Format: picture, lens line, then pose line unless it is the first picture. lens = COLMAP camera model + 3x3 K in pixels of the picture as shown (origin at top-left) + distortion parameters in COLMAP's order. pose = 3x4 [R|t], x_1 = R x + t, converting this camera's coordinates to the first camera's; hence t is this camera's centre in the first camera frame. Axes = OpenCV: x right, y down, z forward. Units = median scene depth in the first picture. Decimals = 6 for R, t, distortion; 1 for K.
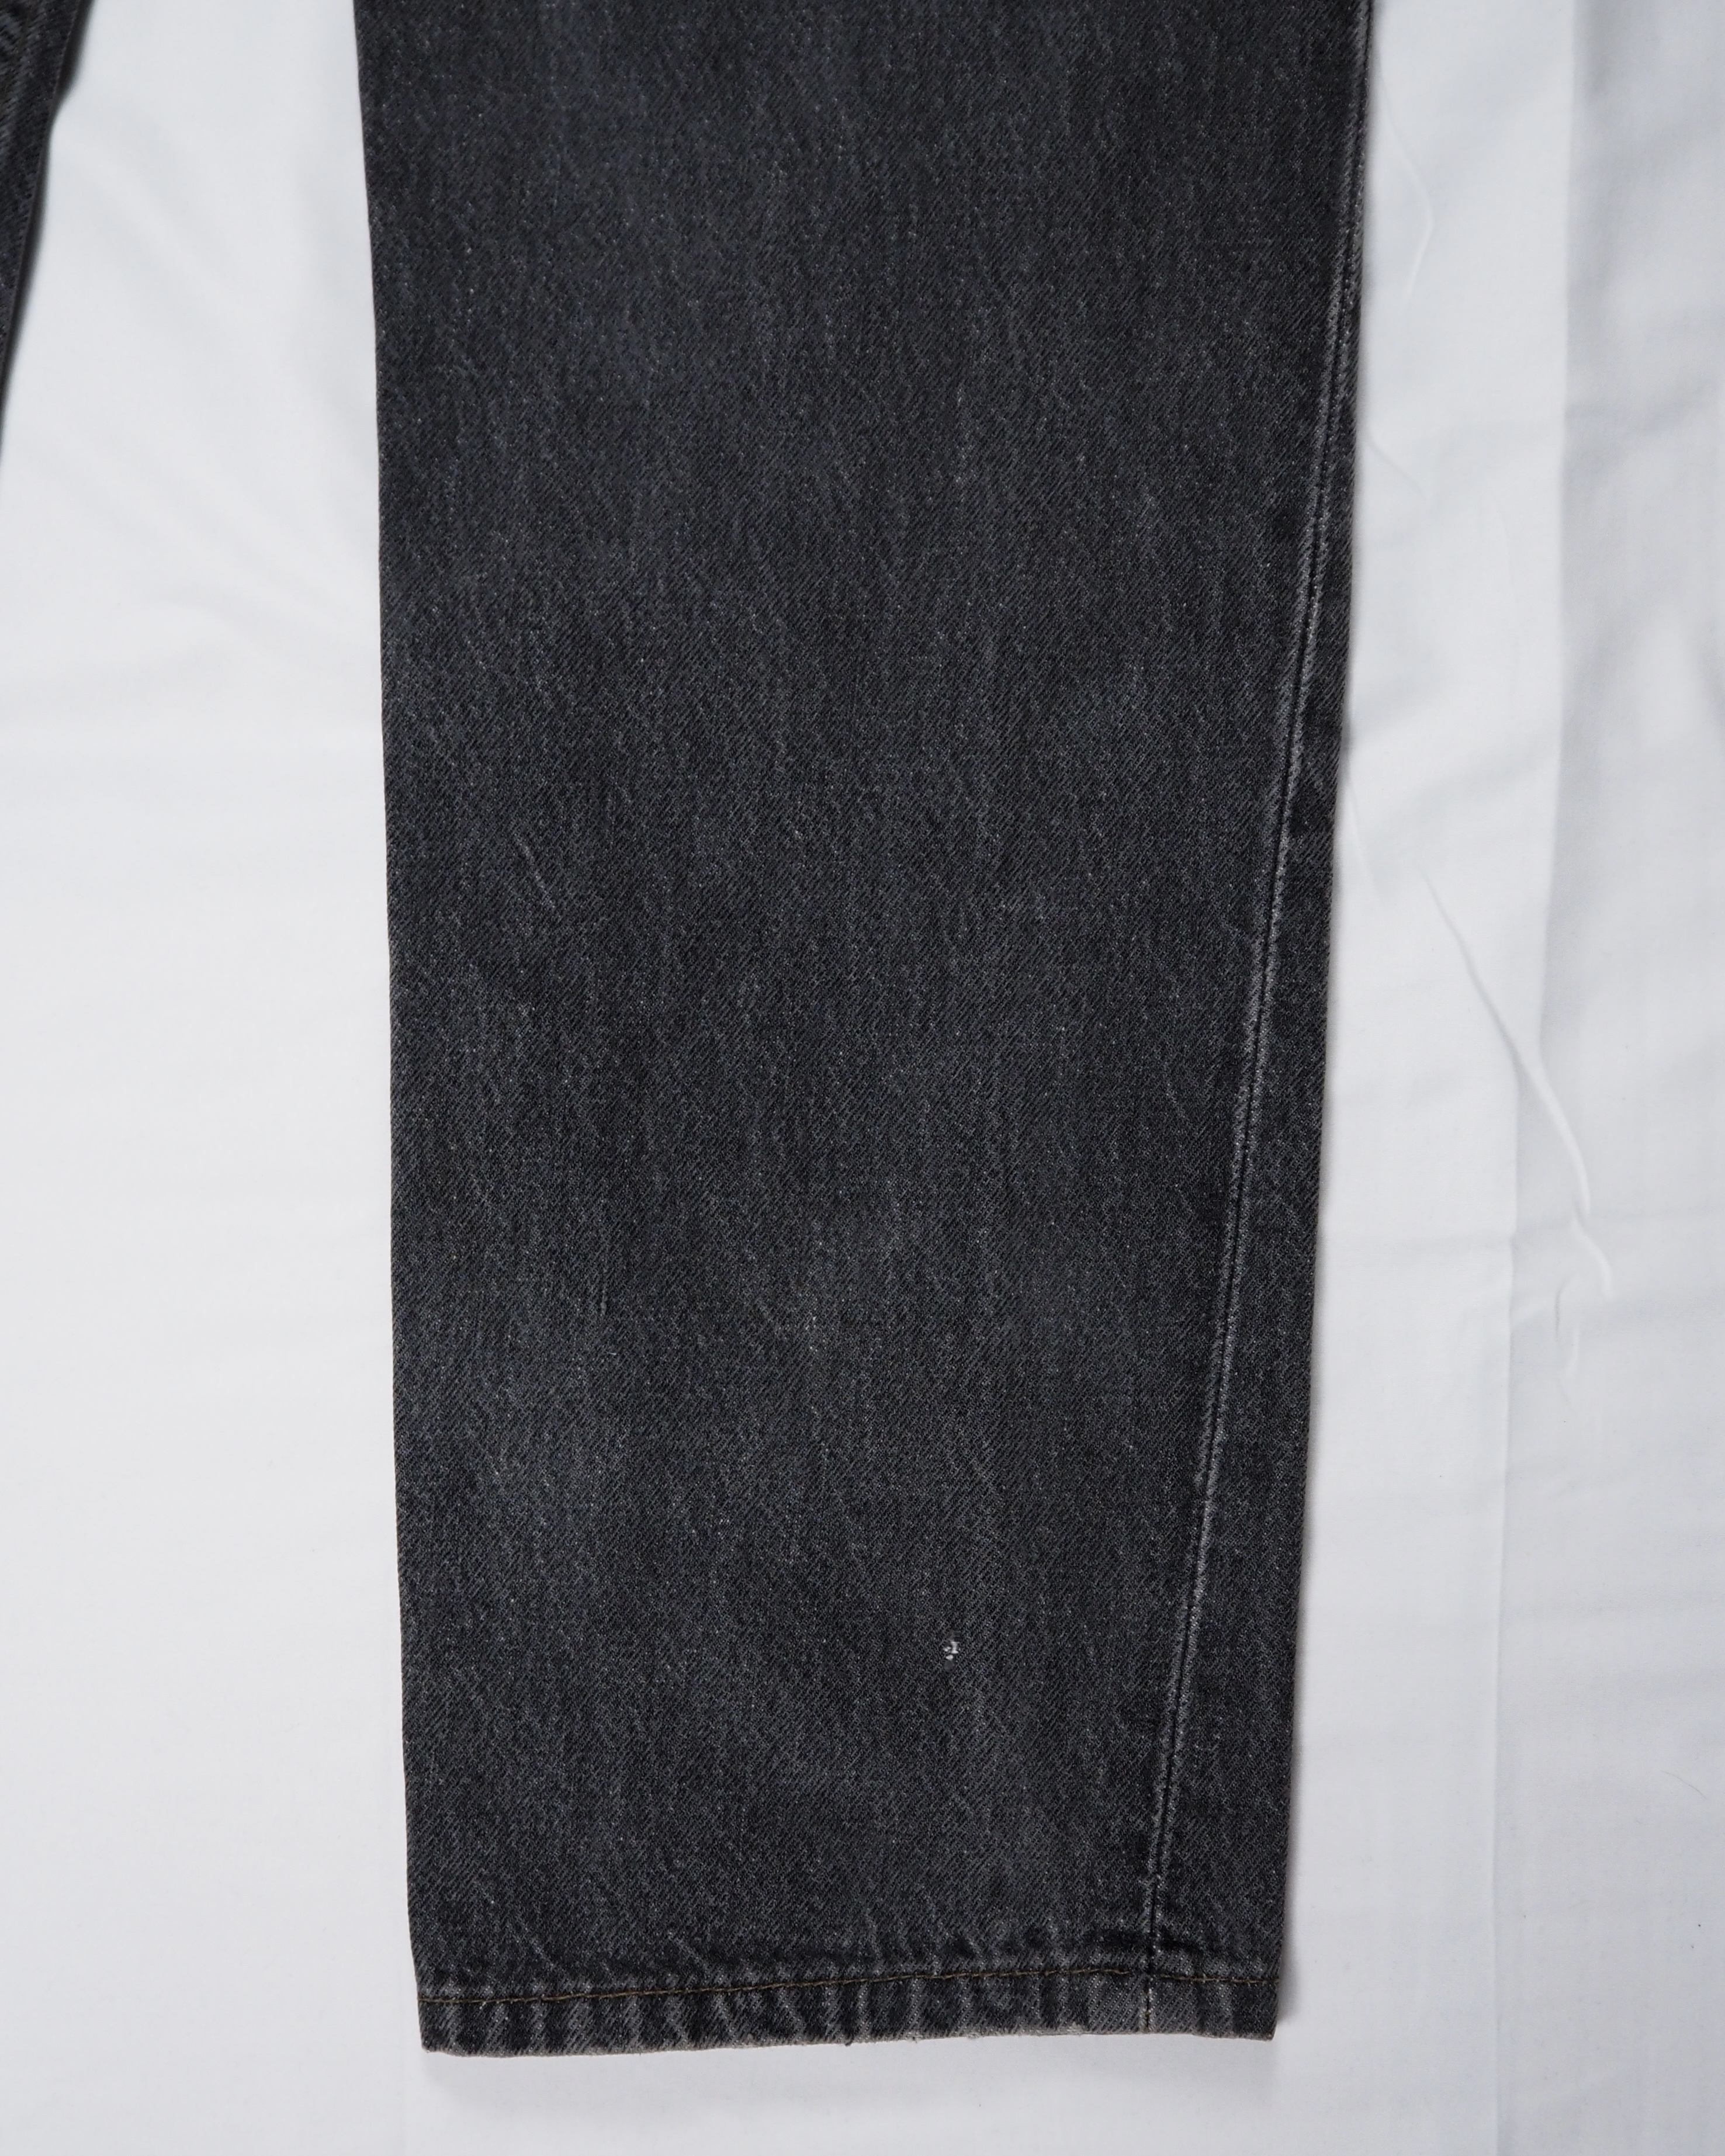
lens RADIAL K [[2529.1, 0, 805.6], [0, 2529.1, 1190.8], [0, 0, 1]] dist [-0.052718, 0.032837]
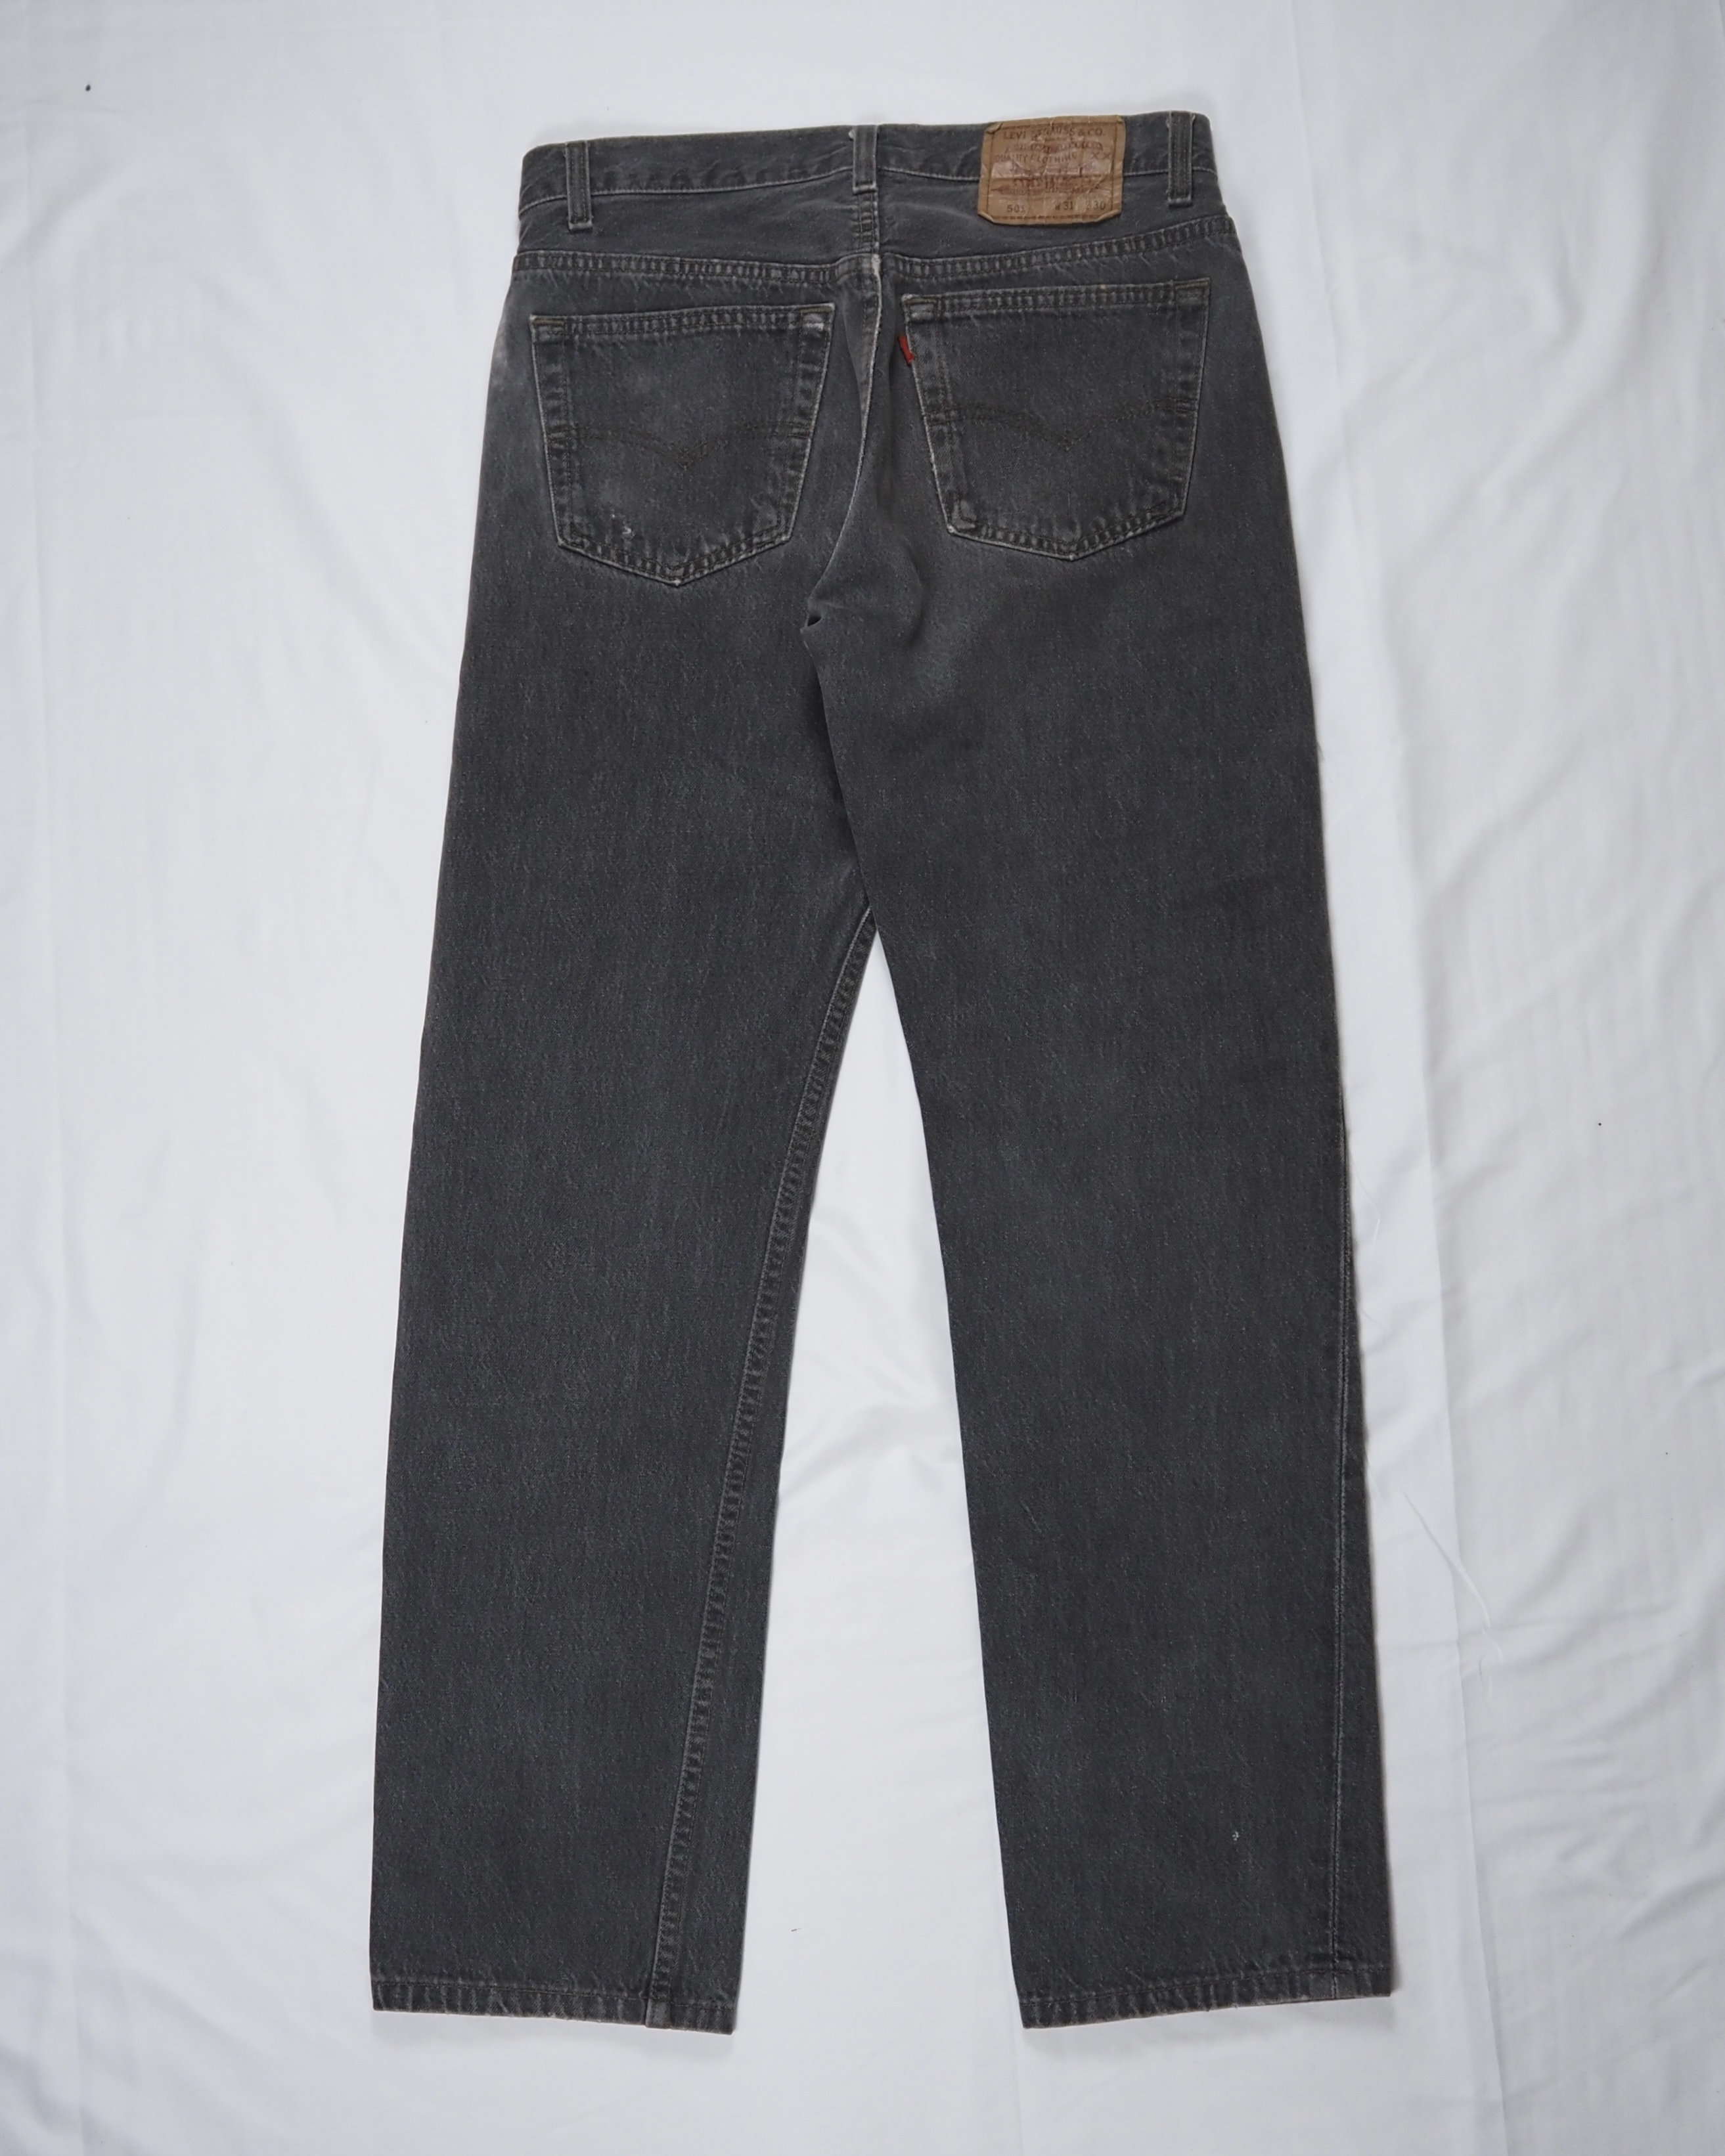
lens RADIAL K [[2799.4, 0, 778.1], [0, 2799.4, 1128.4], [0, 0, 1]] dist [-0.060198, 0.019493]
pose [[0.995772, -0.079851, -0.045412, -0.197440], [0.071713, 0.984681, -0.158938, -0.085495], [0.057408, 0.155009, 0.986244, -1.692417]]
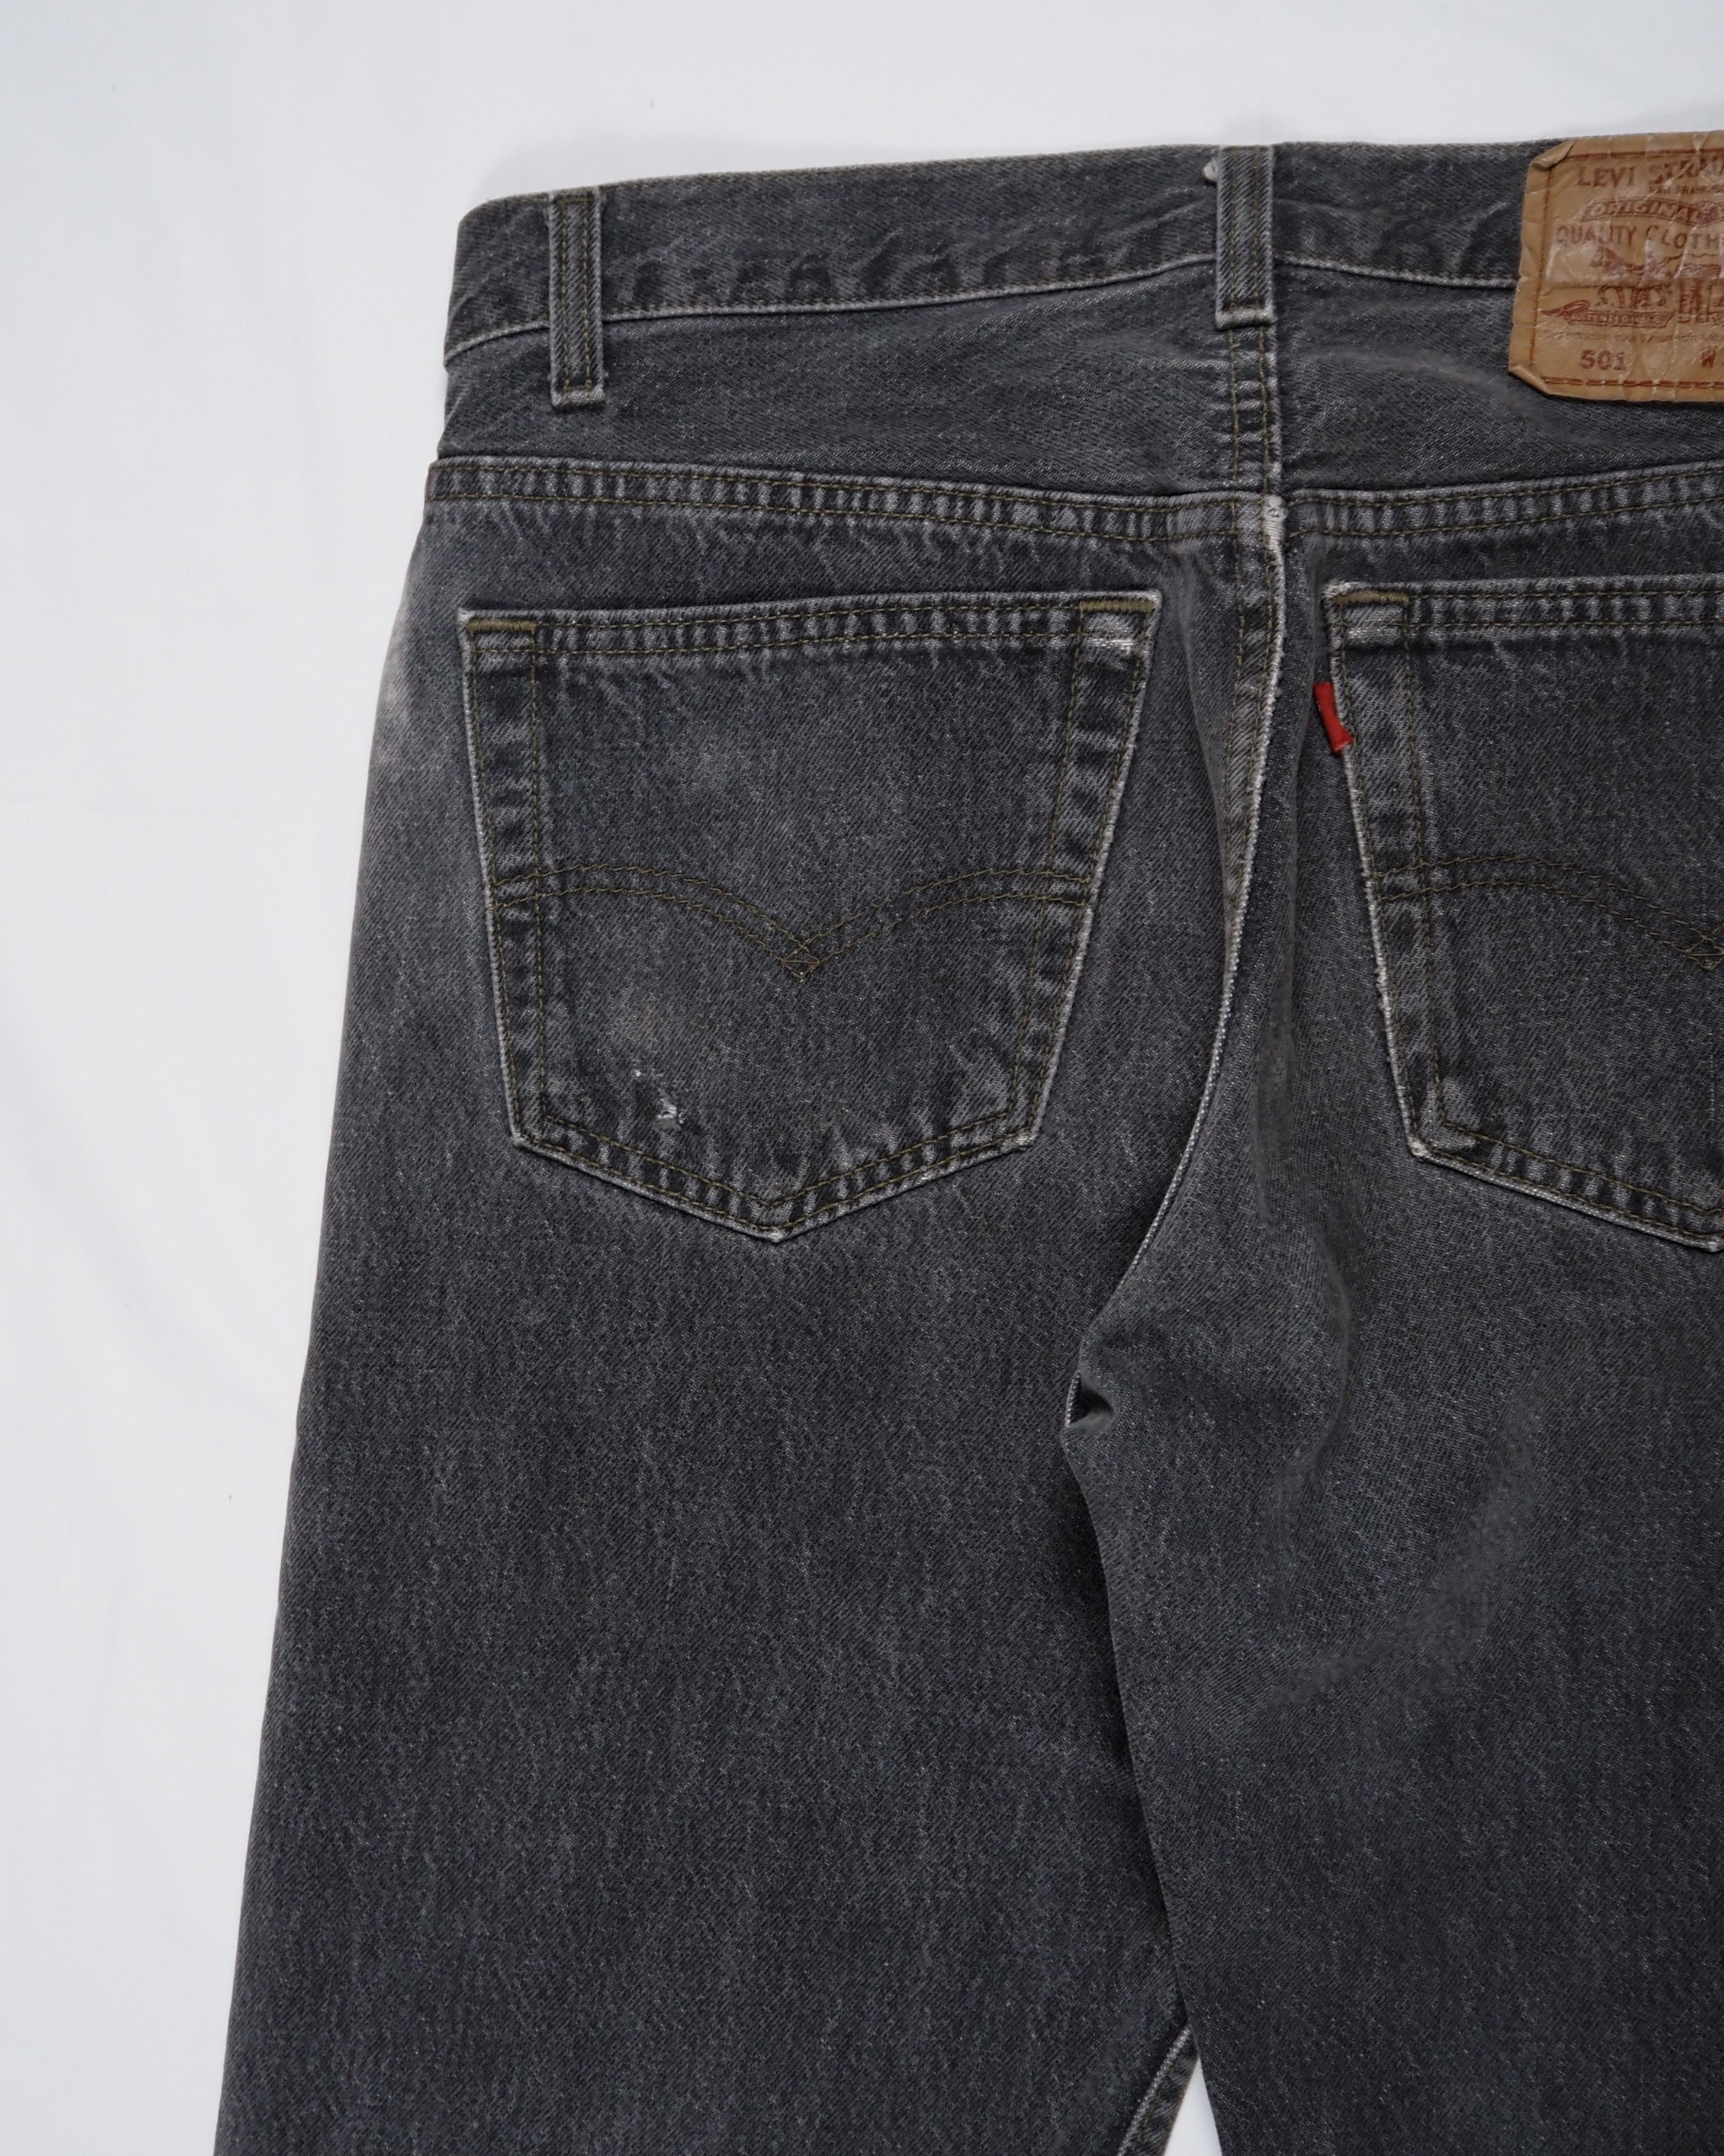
lens RADIAL K [[2539.8, 0, 614.0], [0, 2539.8, 1075.7], [0, 0, 1]] dist [-0.051677, 0.029798]
pose [[0.985107, -0.042212, -0.166678, -0.261028], [0.032760, 0.997717, -0.059057, -1.077269], [0.168791, 0.052717, 0.984241, -0.159263]]
